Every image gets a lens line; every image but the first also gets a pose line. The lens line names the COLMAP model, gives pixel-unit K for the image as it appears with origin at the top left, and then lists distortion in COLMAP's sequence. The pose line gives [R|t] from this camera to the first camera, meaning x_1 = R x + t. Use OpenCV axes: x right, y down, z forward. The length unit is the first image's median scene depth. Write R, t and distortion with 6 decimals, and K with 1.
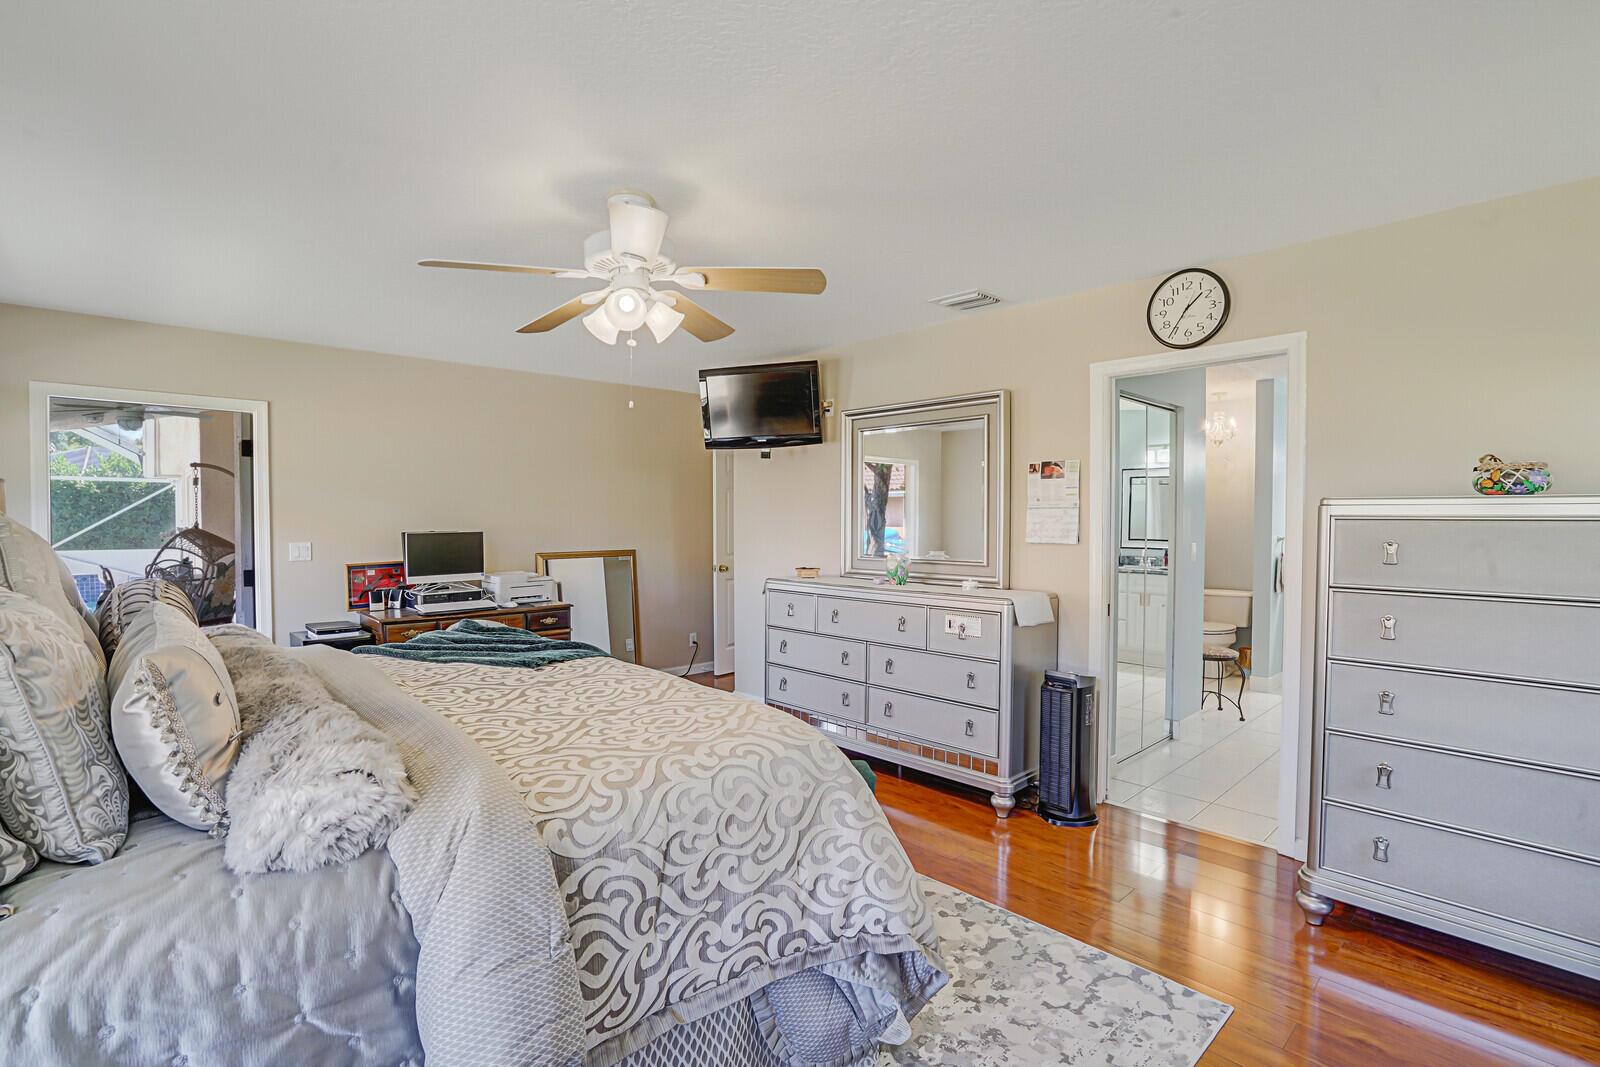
lens RADIAL K [[744.7, 0, 798.2], [0, 744.7, 534.7], [0, 0, 1]] dist [-0.012615, 0.000319]
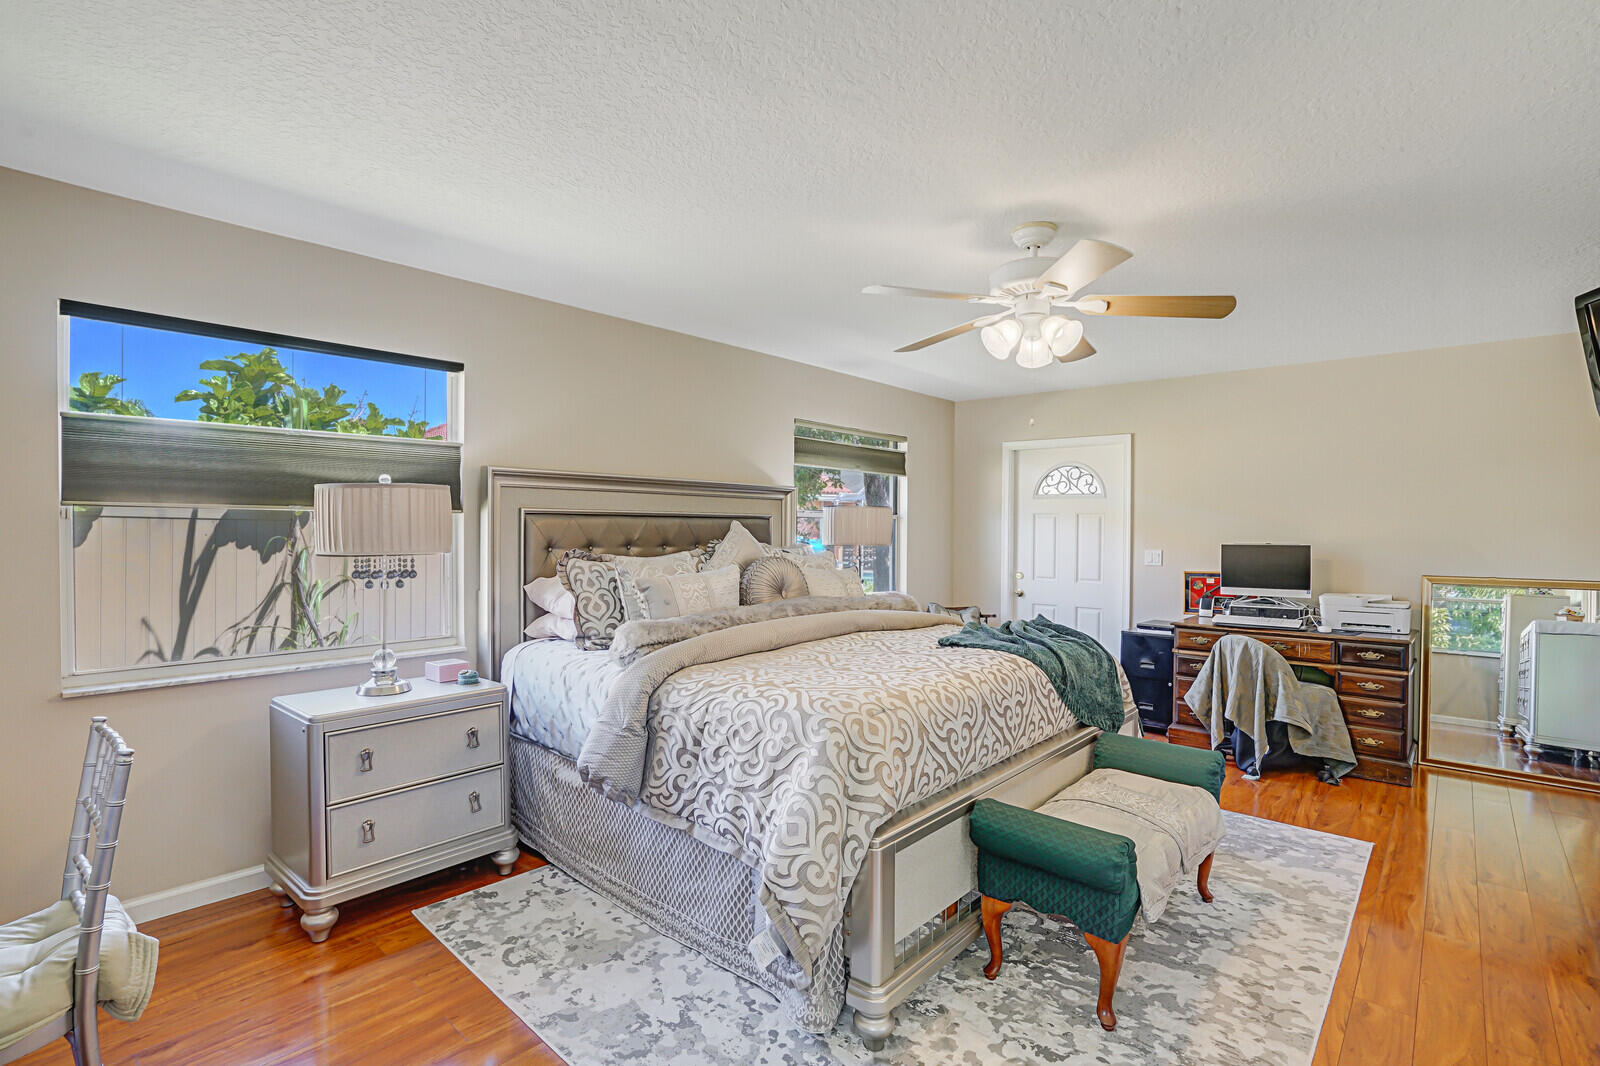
lens RADIAL K [[744.7, 0, 794.4], [0, 744.7, 535.7], [0, 0, 1]] dist [-0.012615, 0.000319]
pose [[0.101583, 0.009889, -0.994778, 0.464617], [-0.026328, 0.999627, 0.007248, -0.006377], [0.994479, 0.025455, 0.101806, 0.322361]]
